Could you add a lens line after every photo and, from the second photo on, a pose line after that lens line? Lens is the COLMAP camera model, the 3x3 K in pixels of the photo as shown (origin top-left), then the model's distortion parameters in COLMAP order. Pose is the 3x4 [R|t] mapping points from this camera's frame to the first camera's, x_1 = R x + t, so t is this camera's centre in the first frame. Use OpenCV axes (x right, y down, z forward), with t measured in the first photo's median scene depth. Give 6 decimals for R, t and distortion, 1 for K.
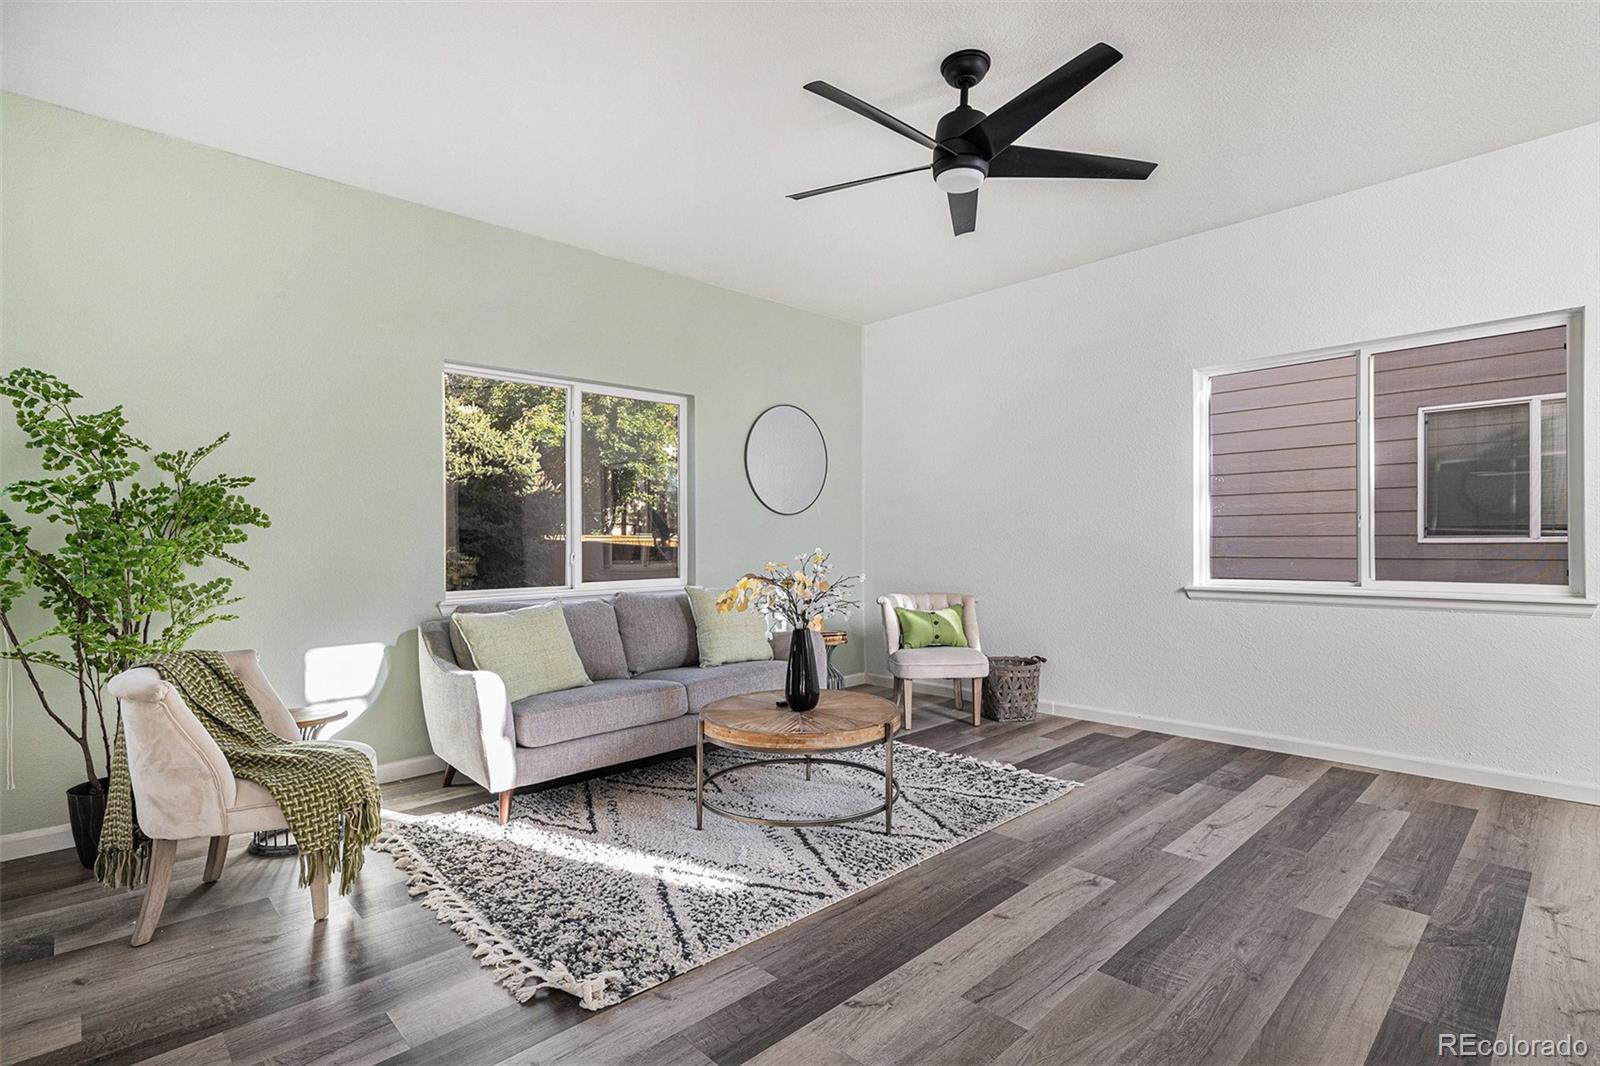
lens RADIAL K [[813.2, 0, 796.9], [0, 813.2, 534.4], [0, 0, 1]] dist [-0.002093, -0.000360]
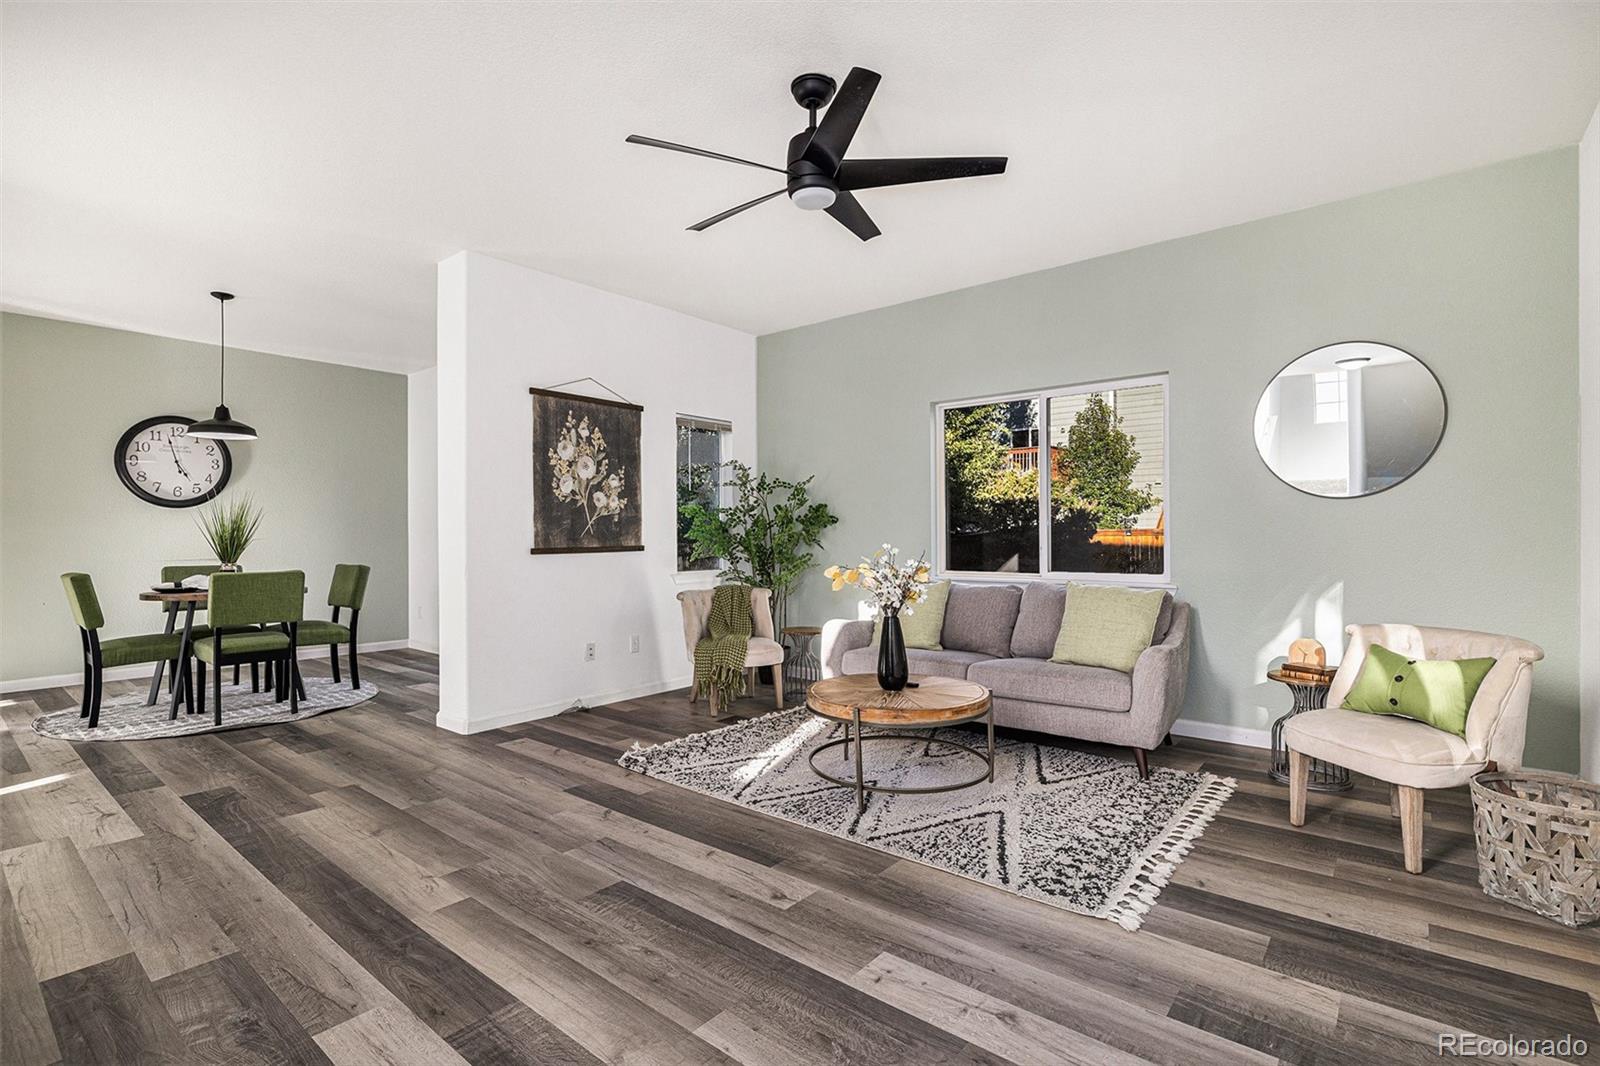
lens RADIAL K [[813.2, 0, 796.8], [0, 813.2, 532.6], [0, 0, 1]] dist [-0.002093, -0.000360]
pose [[0.049796, 0.009135, -0.998718, 1.214867], [0.015489, 0.999831, 0.009917, -0.015179], [0.998639, -0.015963, 0.049646, 0.893289]]
